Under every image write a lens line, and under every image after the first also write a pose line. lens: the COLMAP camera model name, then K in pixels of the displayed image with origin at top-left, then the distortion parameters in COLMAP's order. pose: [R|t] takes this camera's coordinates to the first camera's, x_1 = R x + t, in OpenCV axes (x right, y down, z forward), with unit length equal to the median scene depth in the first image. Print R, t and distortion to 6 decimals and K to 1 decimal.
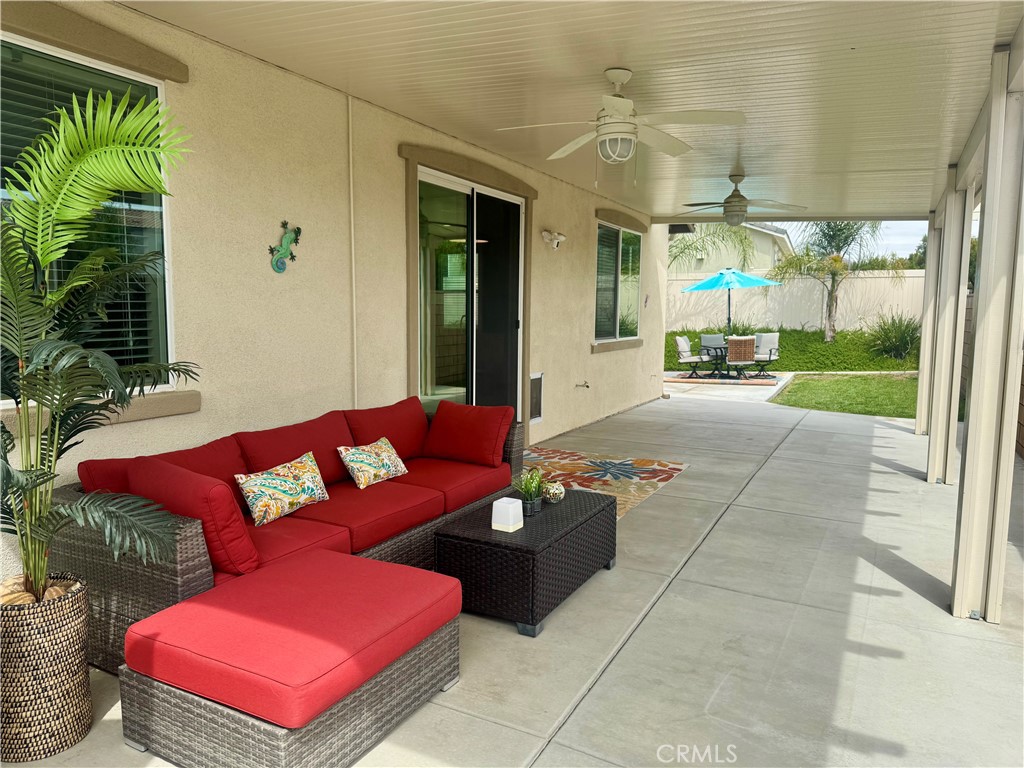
lens RADIAL K [[756.7, 0, 510.7], [0, 756.7, 383.2], [0, 0, 1]] dist [0.039781, 0.004999]
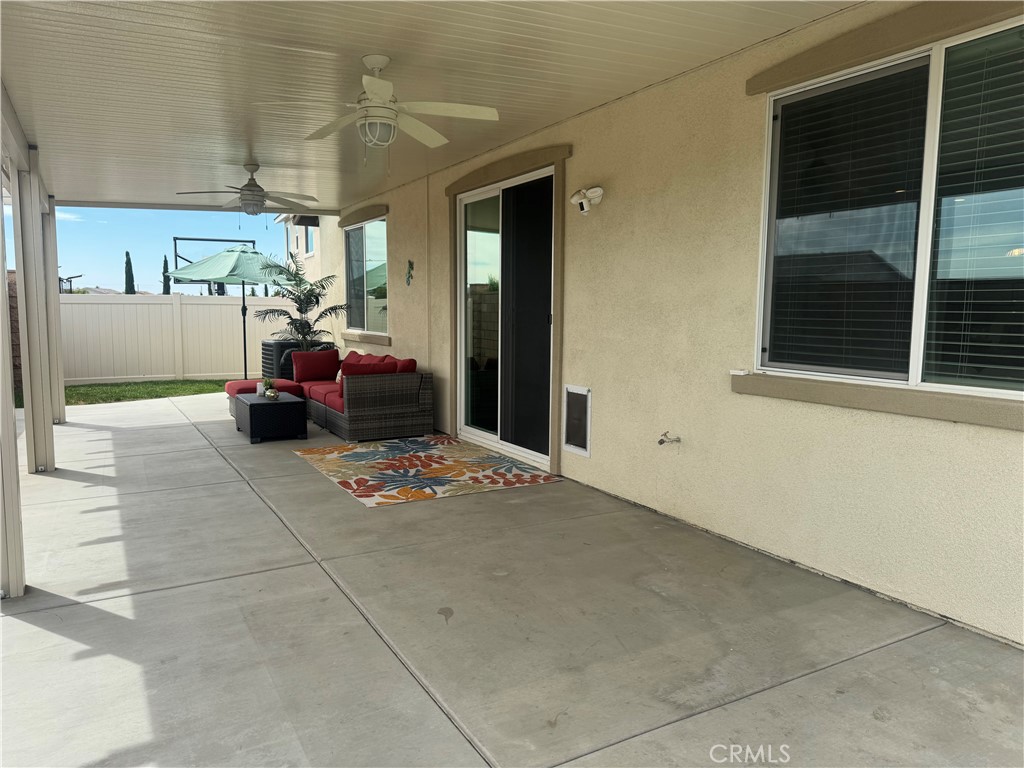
lens RADIAL K [[756.7, 0, 509.7], [0, 756.7, 385.1], [0, 0, 1]] dist [0.039781, 0.004999]
pose [[-0.577139, 0.068090, -0.813803, 0.807115], [-0.094942, 0.984166, 0.149676, -0.142289], [0.811109, 0.163648, -0.561536, 1.621076]]
